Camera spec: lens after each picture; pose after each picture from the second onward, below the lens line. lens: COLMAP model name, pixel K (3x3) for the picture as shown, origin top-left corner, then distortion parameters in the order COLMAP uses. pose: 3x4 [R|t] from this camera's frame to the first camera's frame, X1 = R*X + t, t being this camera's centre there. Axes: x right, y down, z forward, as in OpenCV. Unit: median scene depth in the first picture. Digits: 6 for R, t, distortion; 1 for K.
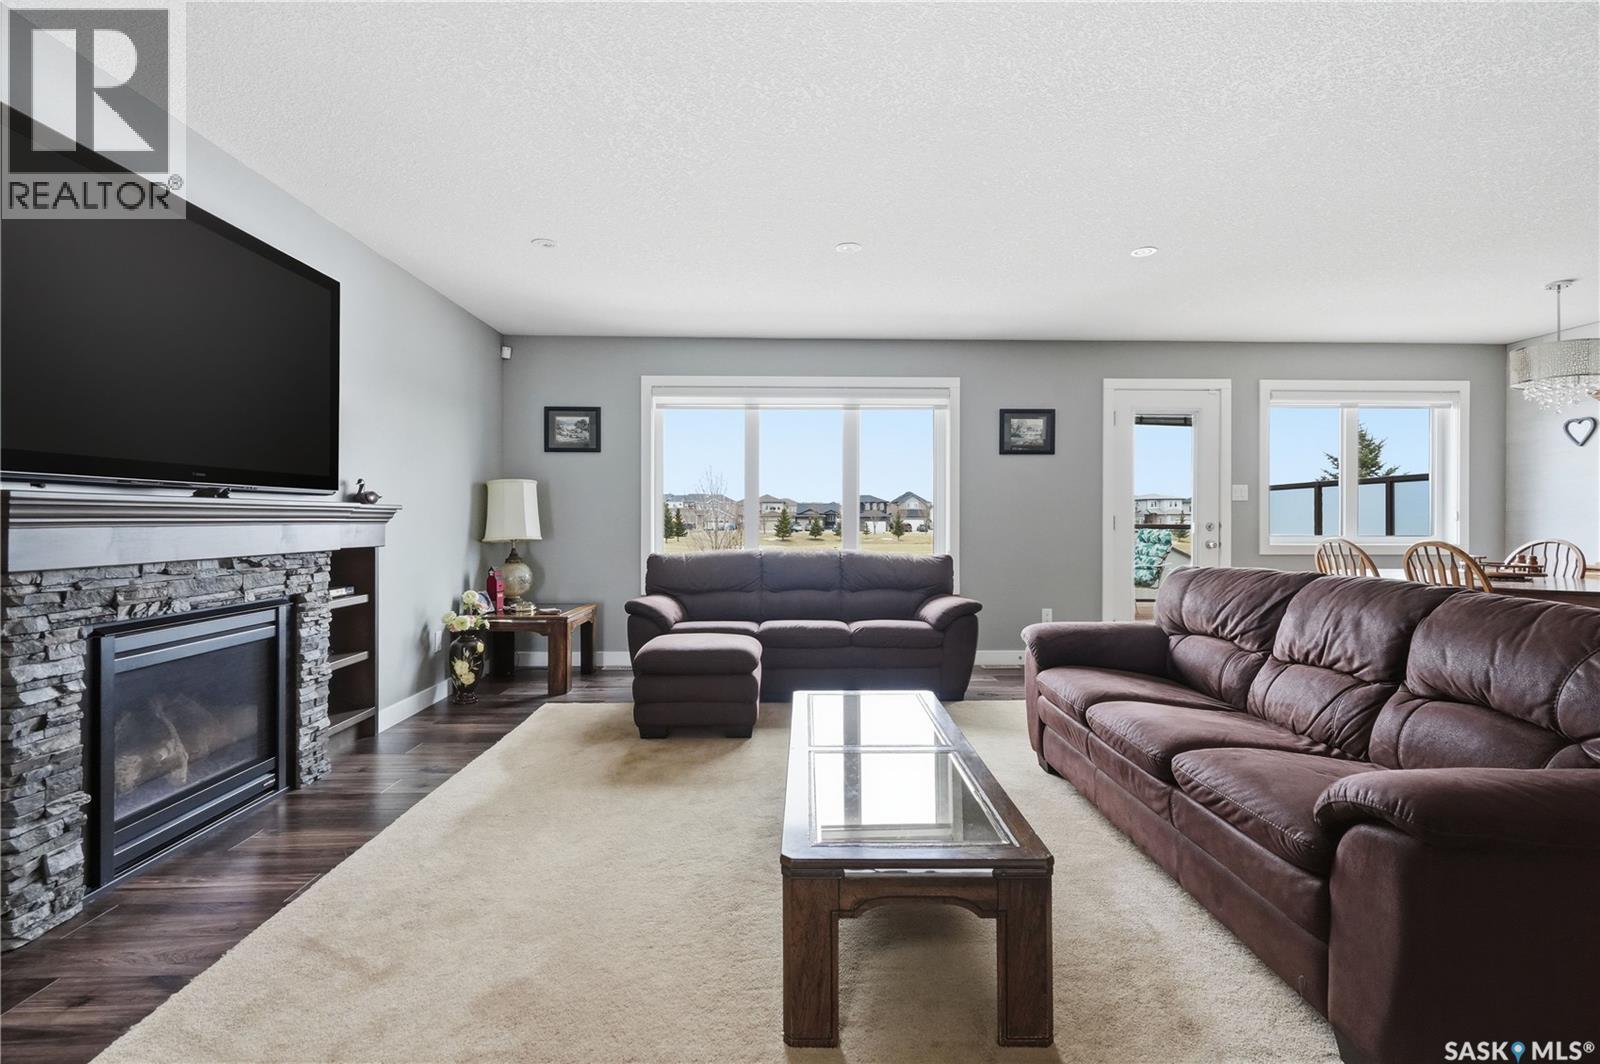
lens RADIAL K [[722.2, 0, 802.3], [0, 722.2, 521.4], [0, 0, 1]] dist [-0.005734, -0.000984]
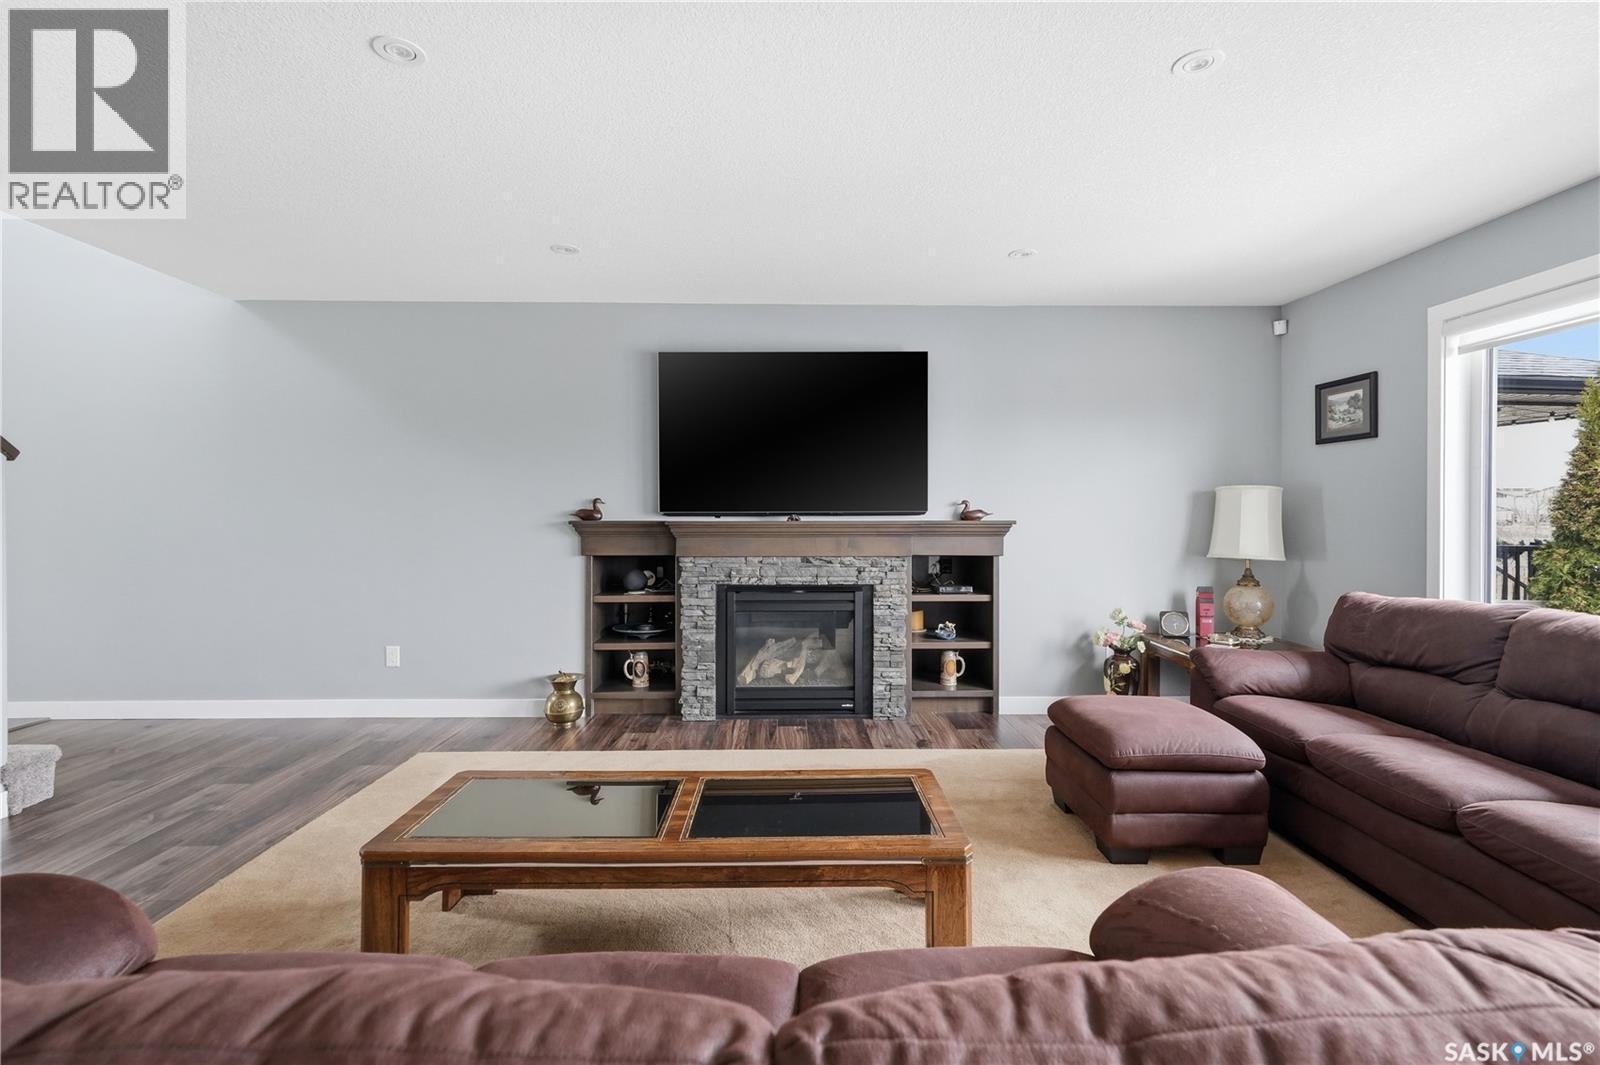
lens RADIAL K [[722.2, 0, 804.1], [0, 722.2, 527.9], [0, 0, 1]] dist [-0.005734, -0.000984]
pose [[0.003272, 0.019542, -0.999804, 0.610190], [-0.003696, 0.999802, 0.019529, -0.033347], [0.999988, 0.003631, 0.003344, 0.700741]]
